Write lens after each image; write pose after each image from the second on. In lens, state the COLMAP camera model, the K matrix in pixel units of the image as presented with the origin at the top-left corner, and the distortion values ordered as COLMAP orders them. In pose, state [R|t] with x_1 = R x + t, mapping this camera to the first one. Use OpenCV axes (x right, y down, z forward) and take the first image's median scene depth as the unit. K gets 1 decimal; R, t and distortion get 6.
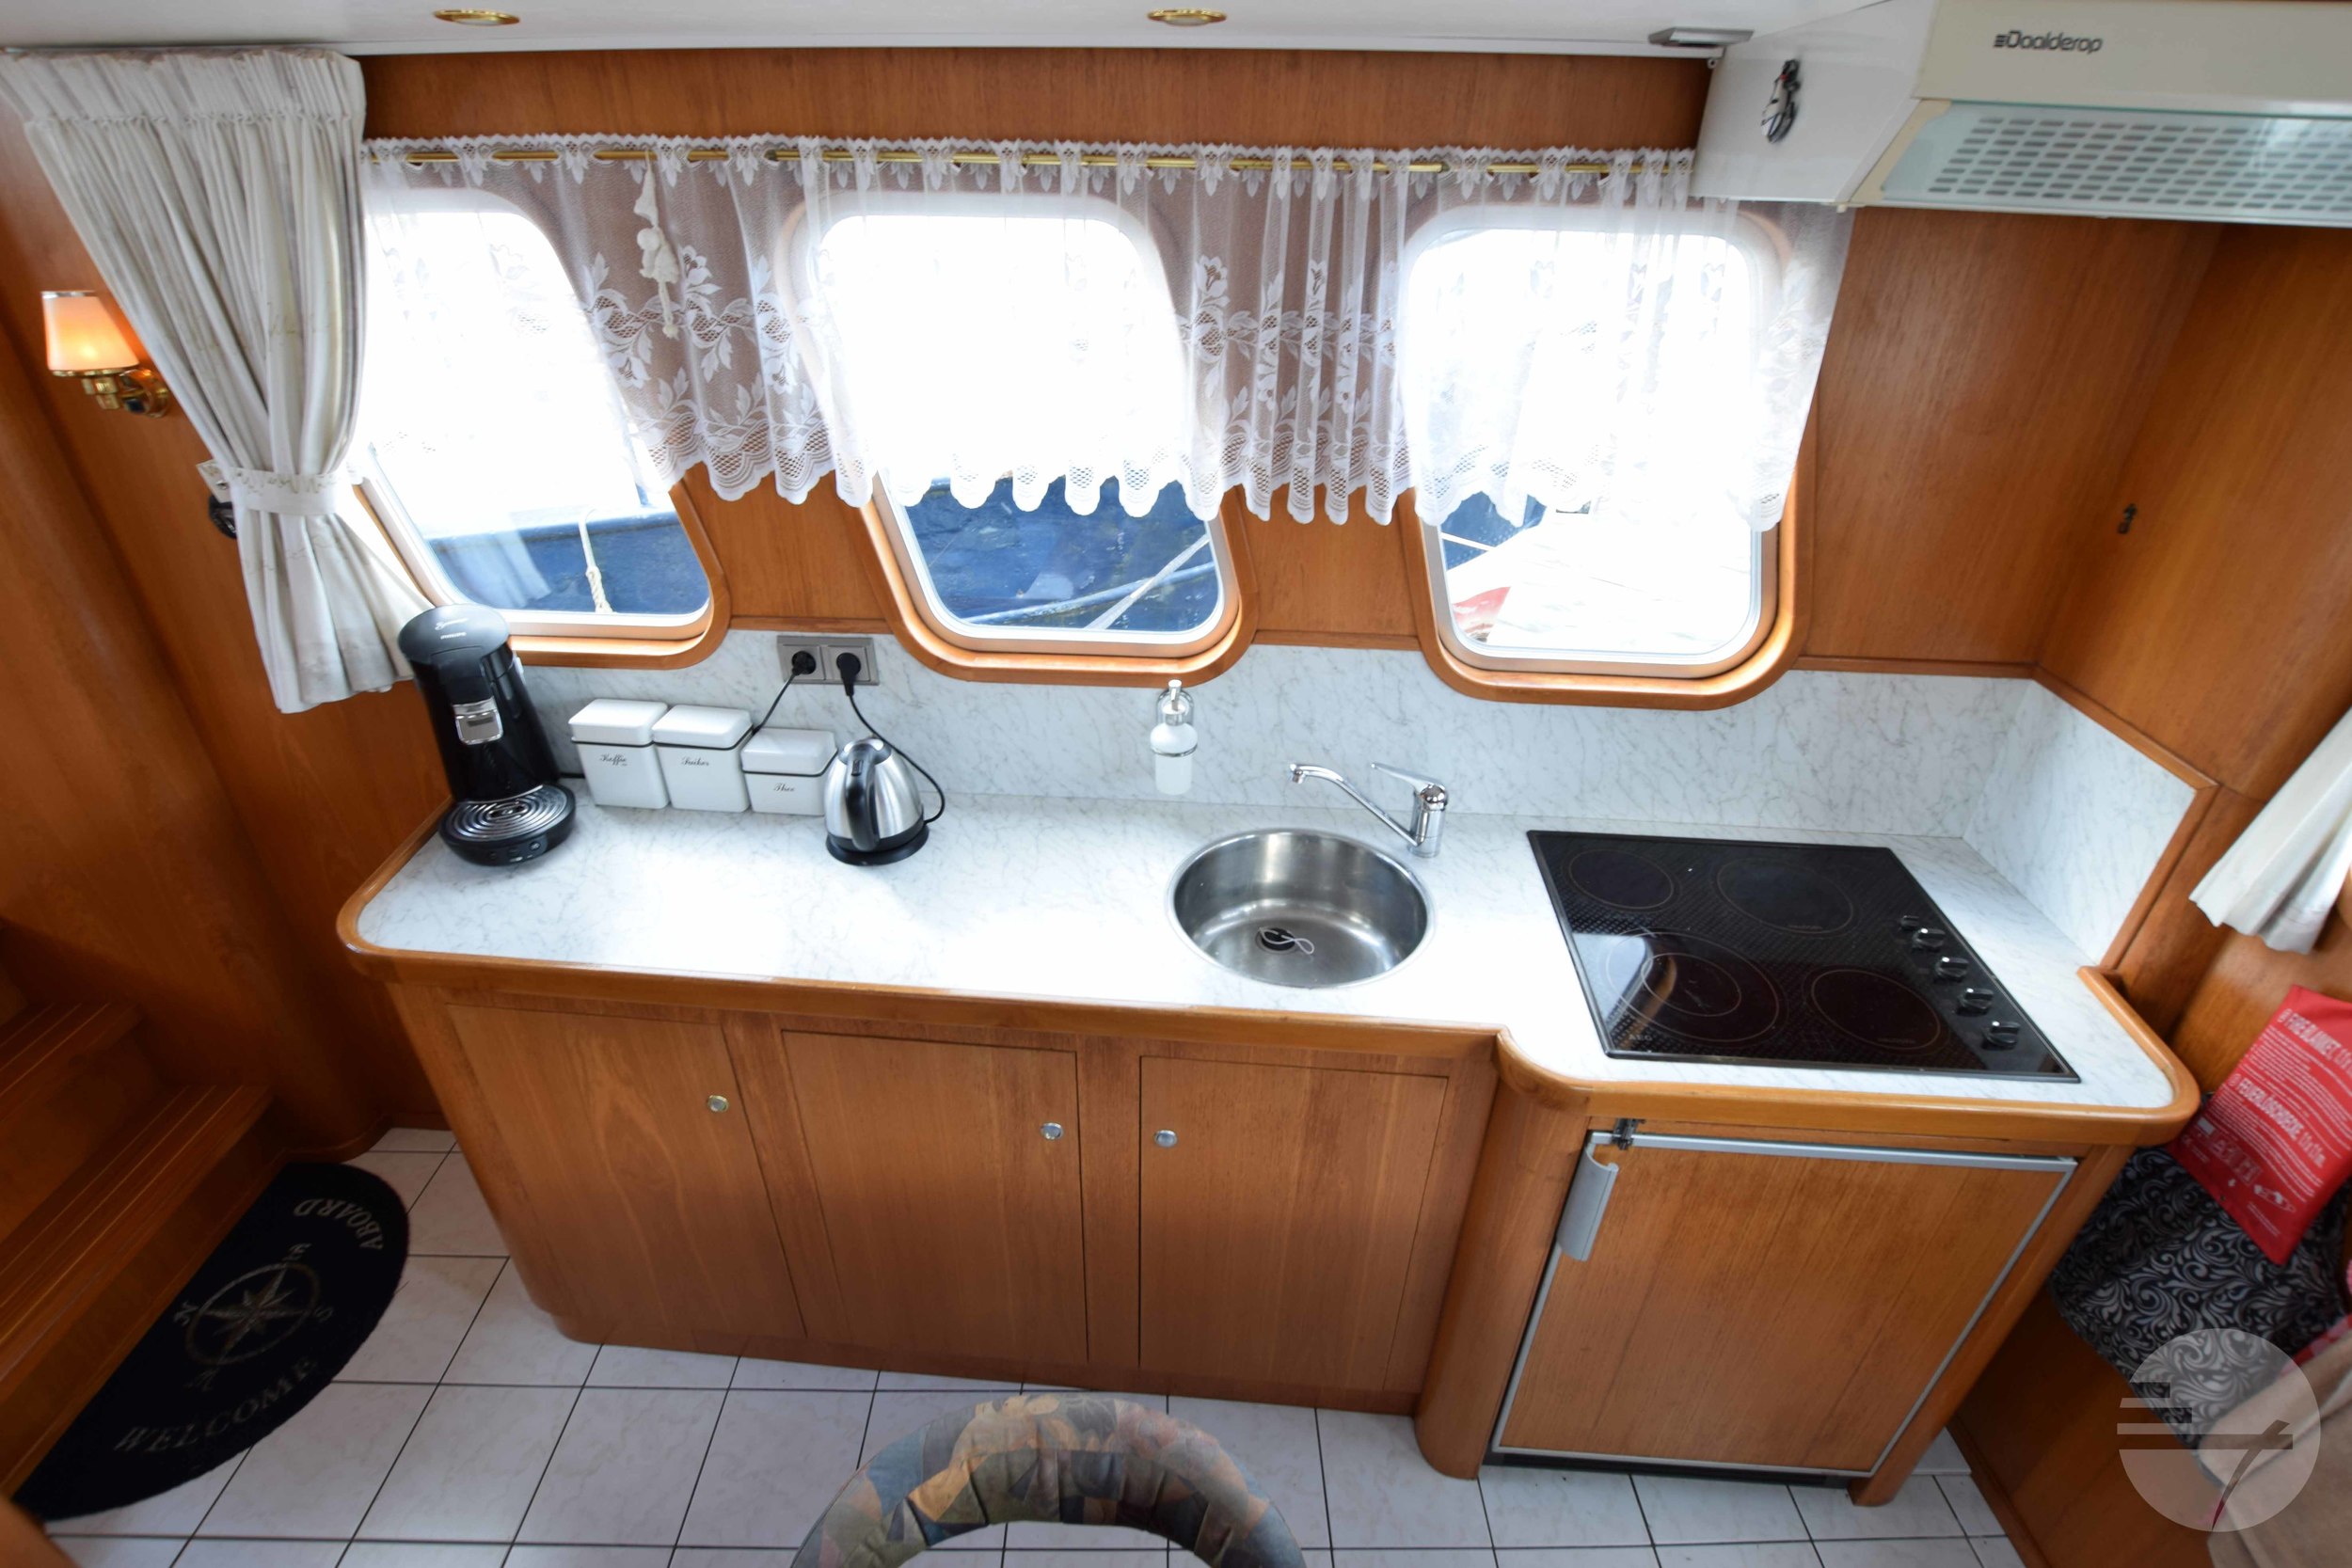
lens RADIAL K [[1057.9, 0, 1164.3], [0, 1057.9, 767.9], [0, 0, 1]] dist [-0.031734, 0.000043]
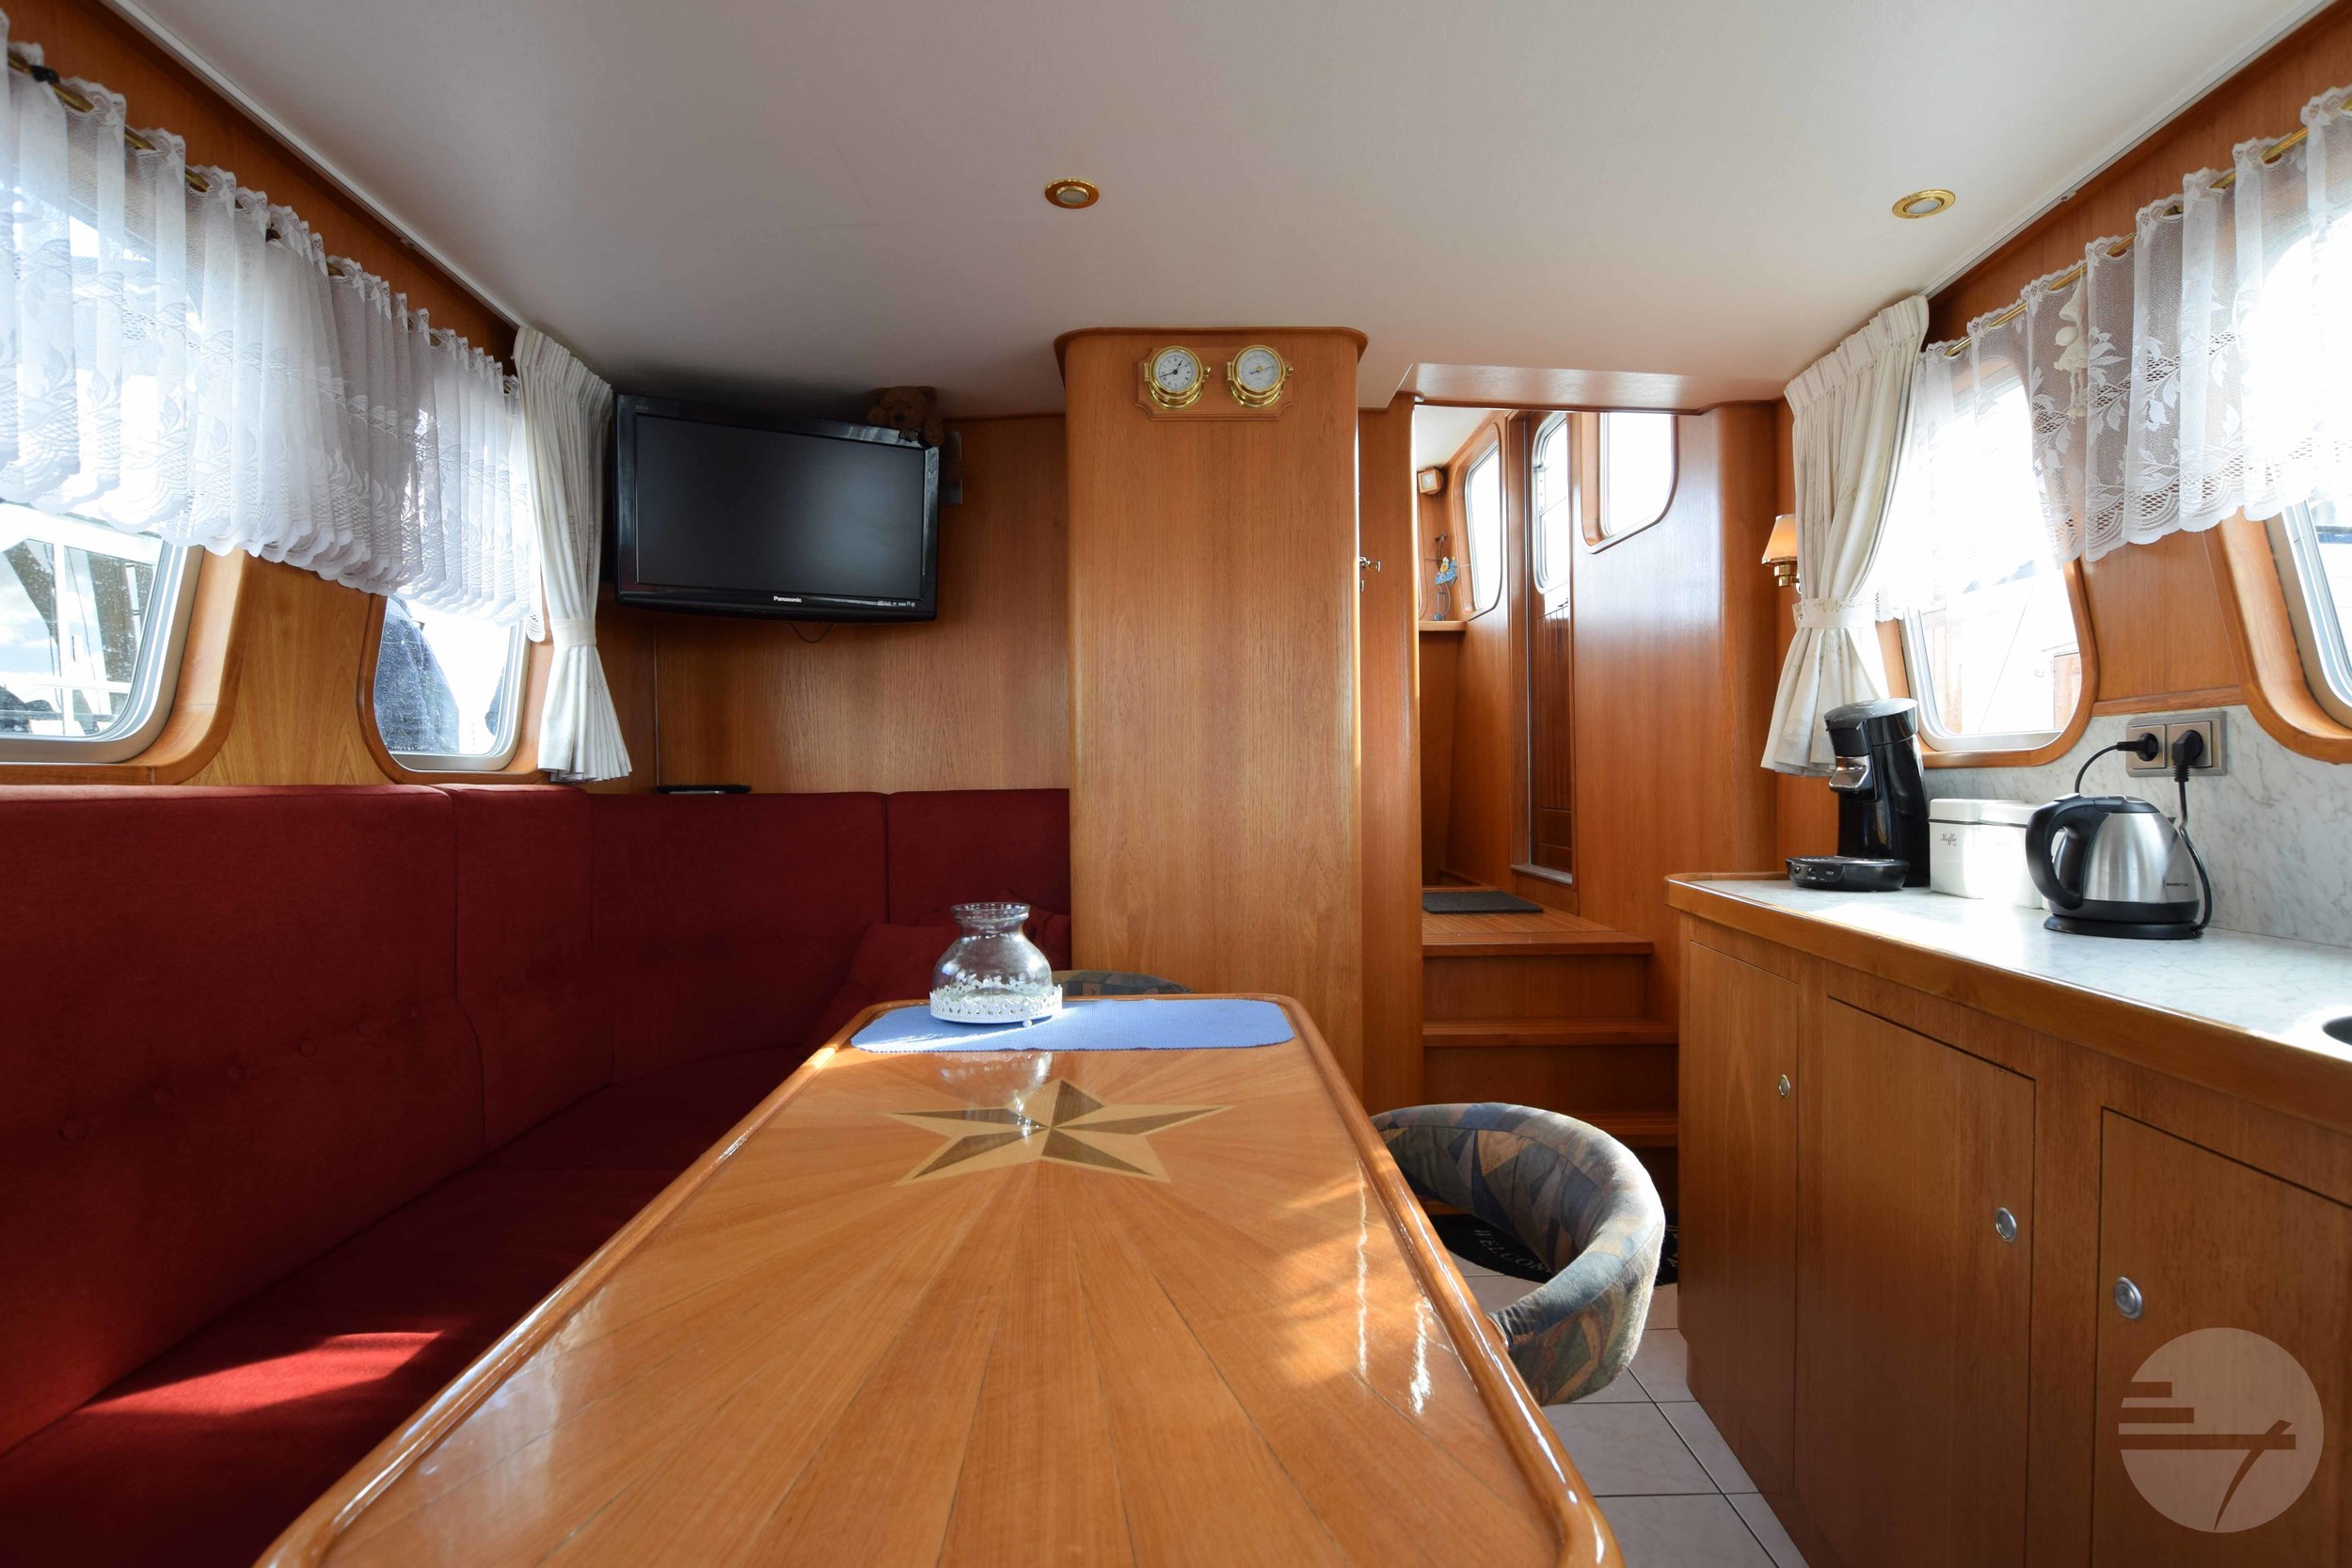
lens RADIAL K [[1085.8, 0, 1169.0], [0, 1085.8, 797.7], [0, 0, 1]] dist [-0.030025, 0.001276]
pose [[-0.032118, 0.000305, -0.999484, 0.572777], [-0.488620, 0.872351, 0.015967, 0.326091], [0.871905, 0.488881, -0.027869, 0.348035]]
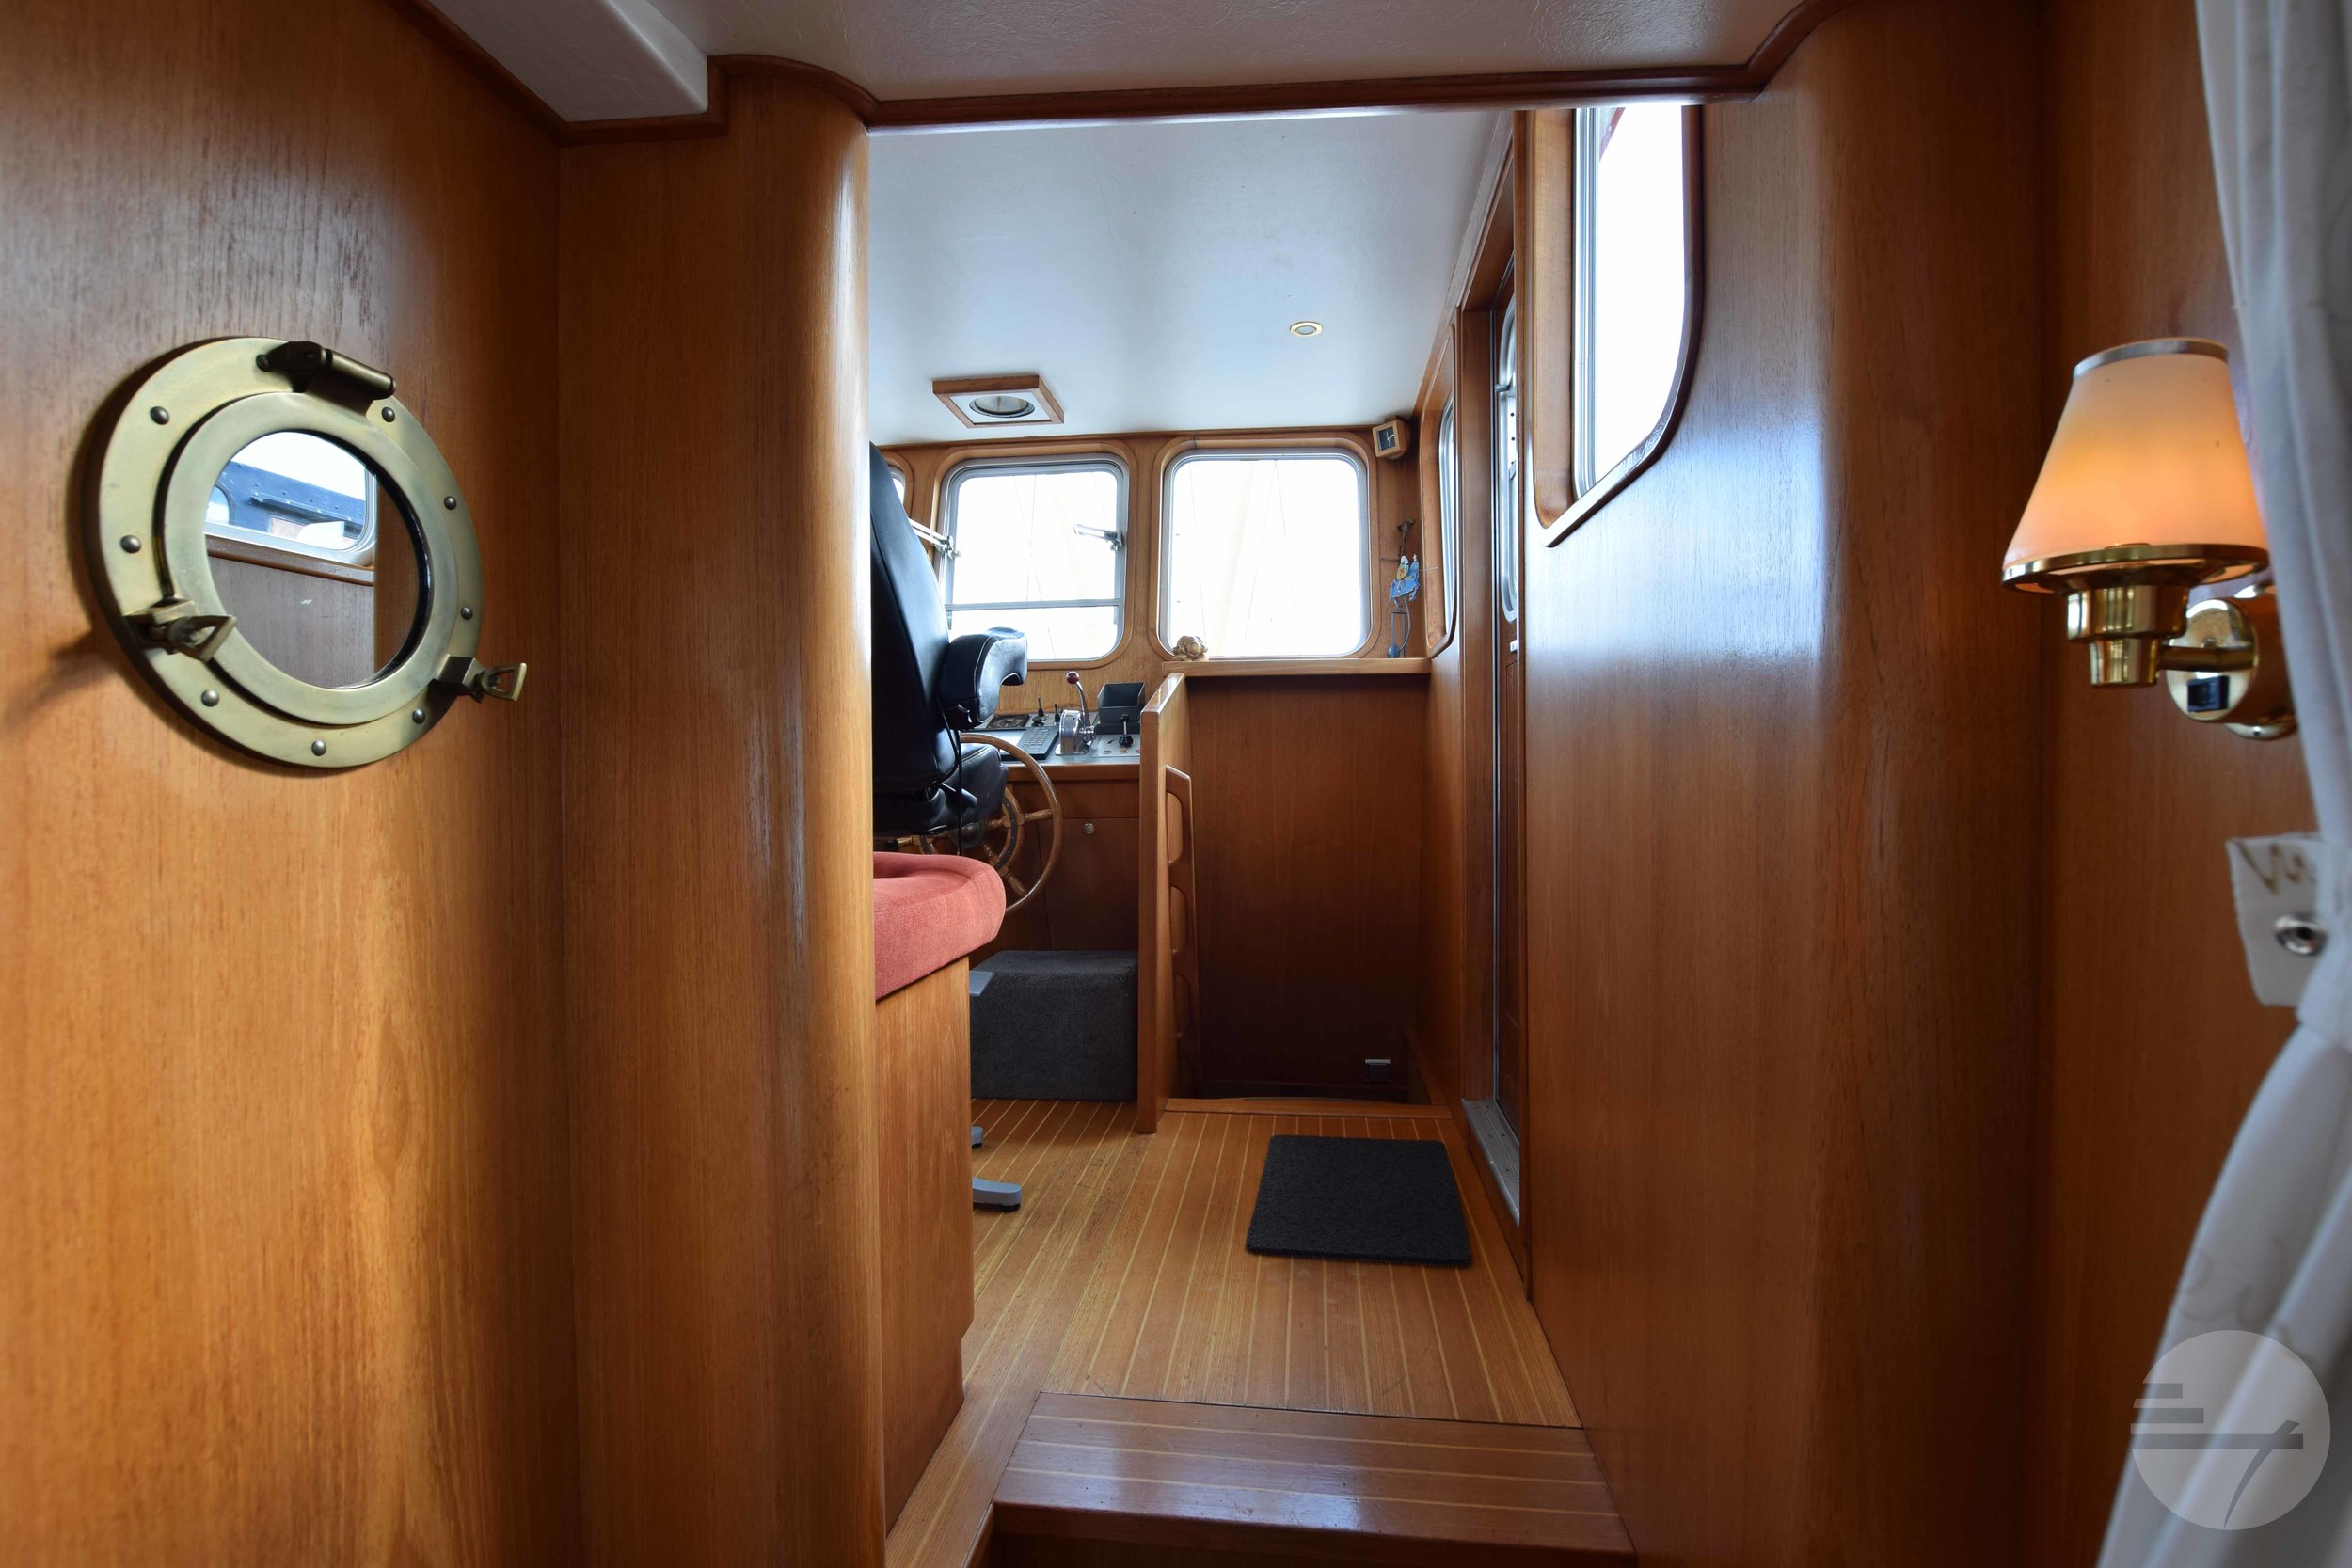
lens RADIAL K [[1072.5, 0, 1176.0], [0, 1072.5, 784.0], [0, 0, 1]] dist [-0.028698, 0.000442]
pose [[-0.141512, -0.010026, -0.989886, -0.588569], [-0.494394, 0.867031, 0.061896, -0.175792], [0.857641, 0.498153, -0.127652, 0.720107]]
